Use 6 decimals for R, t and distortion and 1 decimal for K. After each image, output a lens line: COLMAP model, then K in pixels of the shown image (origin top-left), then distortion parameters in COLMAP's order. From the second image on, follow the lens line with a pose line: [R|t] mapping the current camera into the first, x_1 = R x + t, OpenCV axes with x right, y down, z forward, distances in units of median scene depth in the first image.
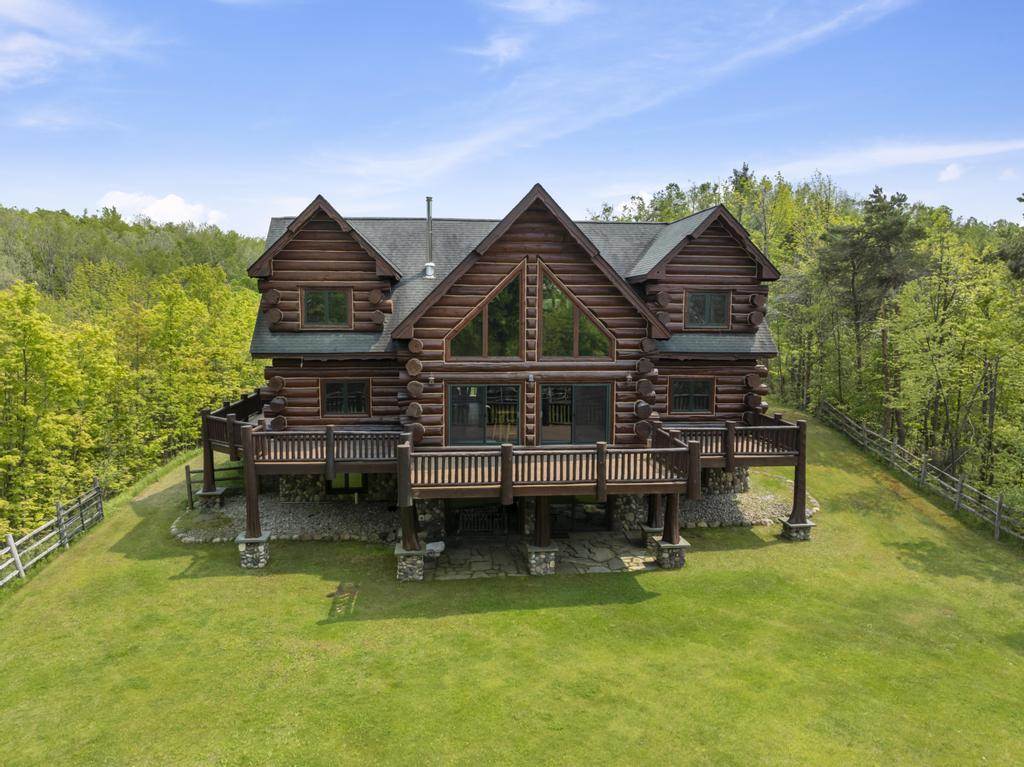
lens RADIAL K [[708.1, 0, 512.0], [0, 708.1, 383.5], [0, 0, 1]] dist [-0.036586, -0.000396]
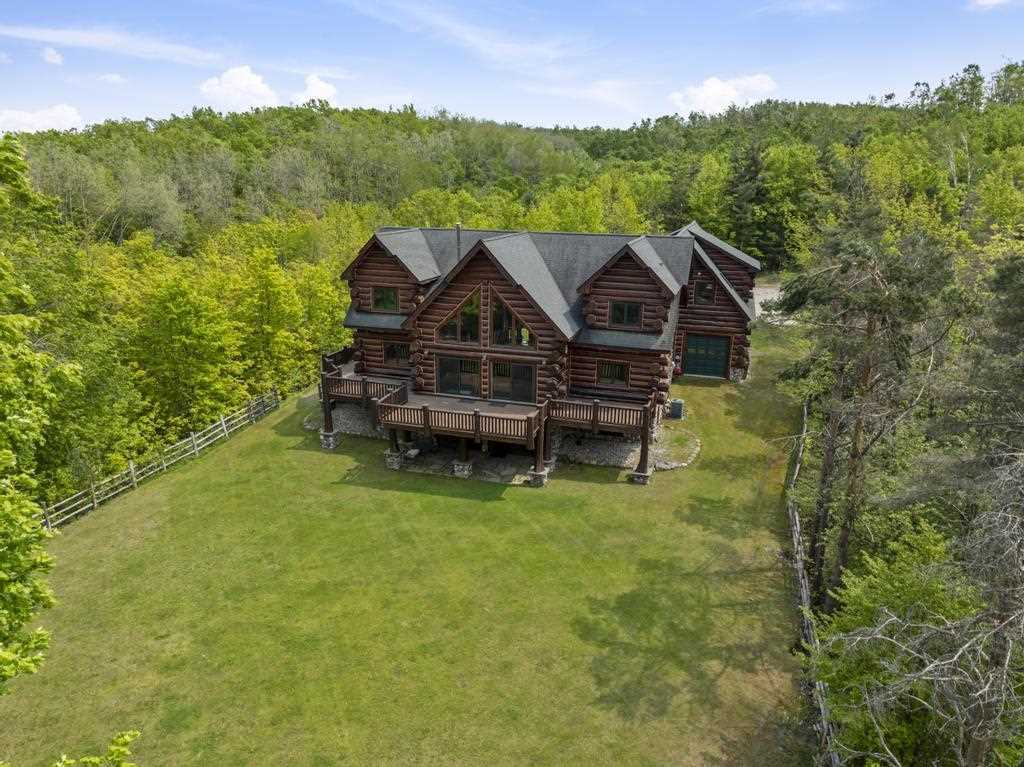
lens RADIAL K [[708.1, 0, 512.0], [0, 708.1, 383.5], [0, 0, 1]] dist [-0.036586, -0.000396]
pose [[0.919371, 0.112688, -0.376907, 0.672630], [-0.047194, 0.982769, 0.178711, -0.230843], [0.390552, -0.146514, 0.908847, -0.418284]]
